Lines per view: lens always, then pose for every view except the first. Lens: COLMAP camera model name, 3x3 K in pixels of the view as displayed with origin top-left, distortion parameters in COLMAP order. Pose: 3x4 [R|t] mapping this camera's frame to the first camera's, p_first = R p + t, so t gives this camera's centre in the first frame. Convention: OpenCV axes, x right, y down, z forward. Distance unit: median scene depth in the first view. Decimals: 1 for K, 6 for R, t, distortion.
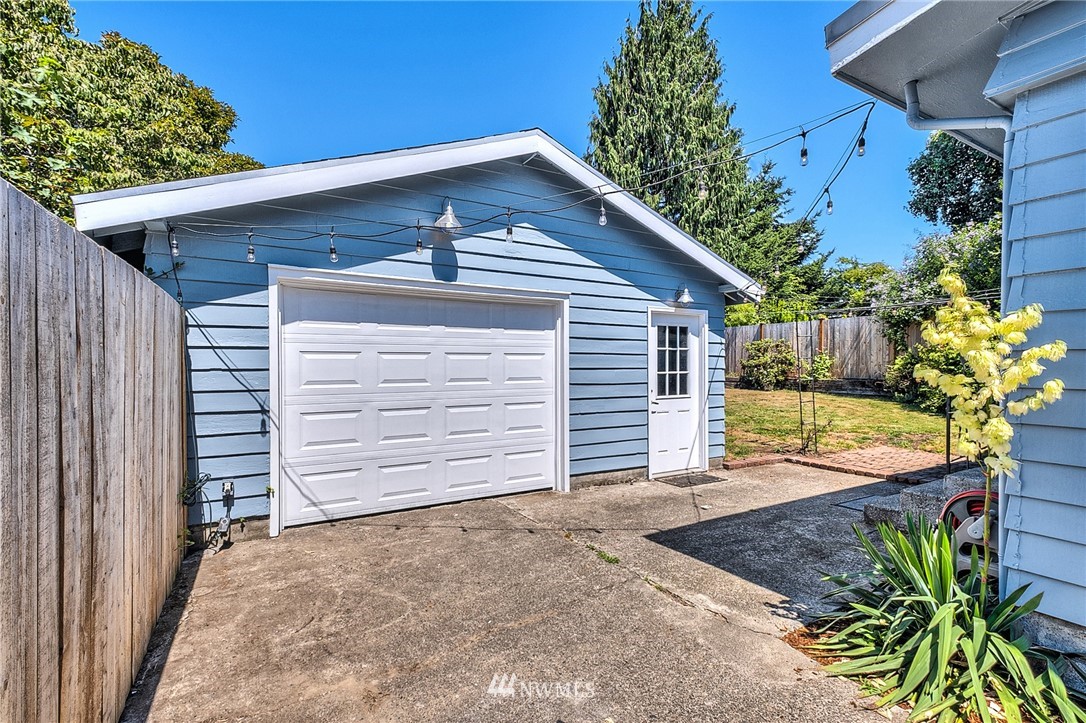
lens RADIAL K [[482.8, 0, 542.8], [0, 482.8, 368.4], [0, 0, 1]] dist [0.002375, -0.000478]
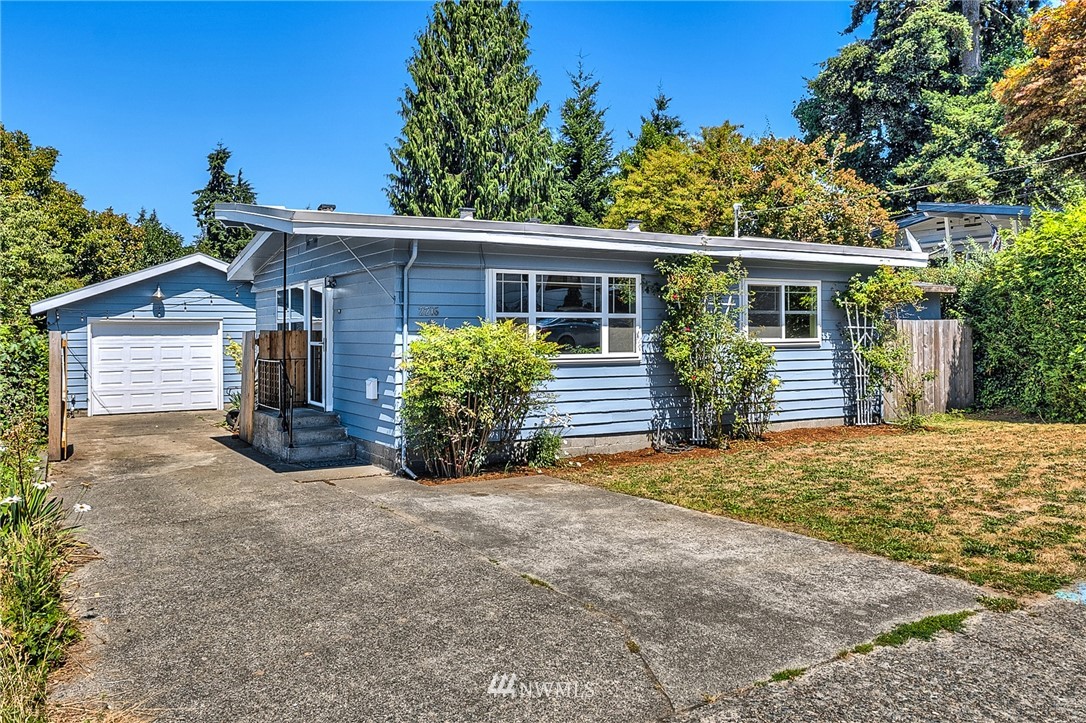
lens RADIAL K [[887.4, 0, 542.2], [0, 887.4, 350.0], [0, 0, 1]] dist [0.000789, 0.009264]
pose [[0.999960, -0.007654, -0.004585, 1.753567], [0.007645, 0.999969, -0.002045, 0.003881], [0.004601, 0.002010, 0.999987, -3.467405]]
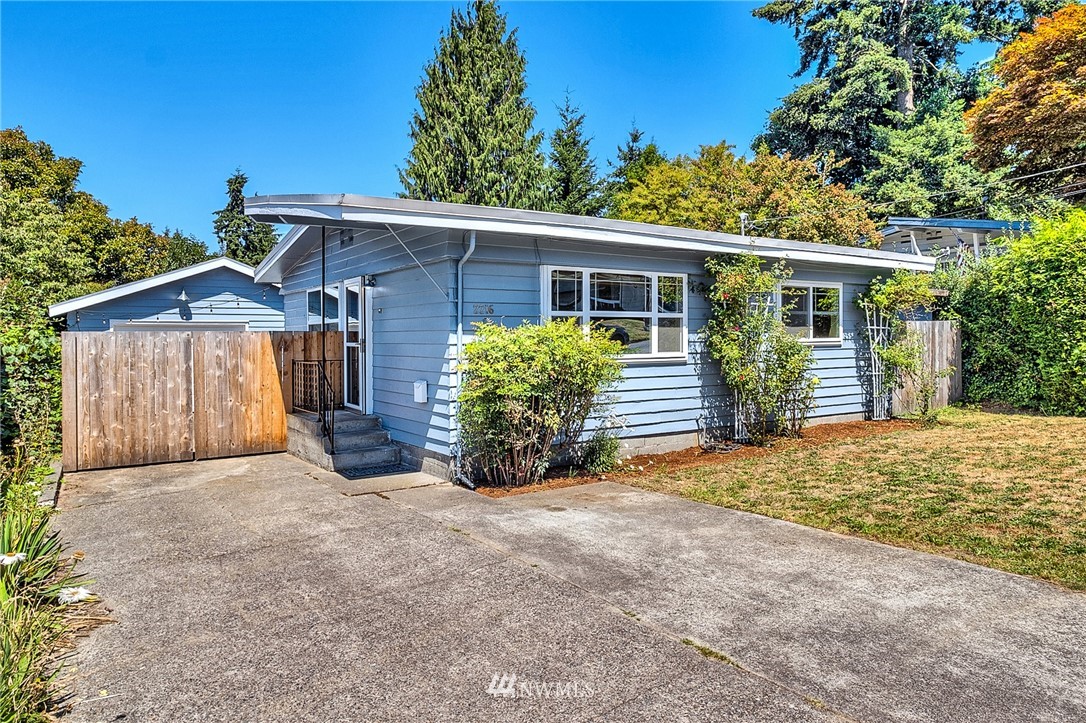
lens RADIAL K [[678.4, 0, 543.9], [0, 678.4, 357.3], [0, 0, 1]] dist [0.009181, -0.003986]
pose [[0.996948, -0.012874, 0.077000, 1.382398], [0.012369, 0.999899, 0.007034, 0.004328], [-0.077083, -0.006060, 0.997006, -2.649183]]
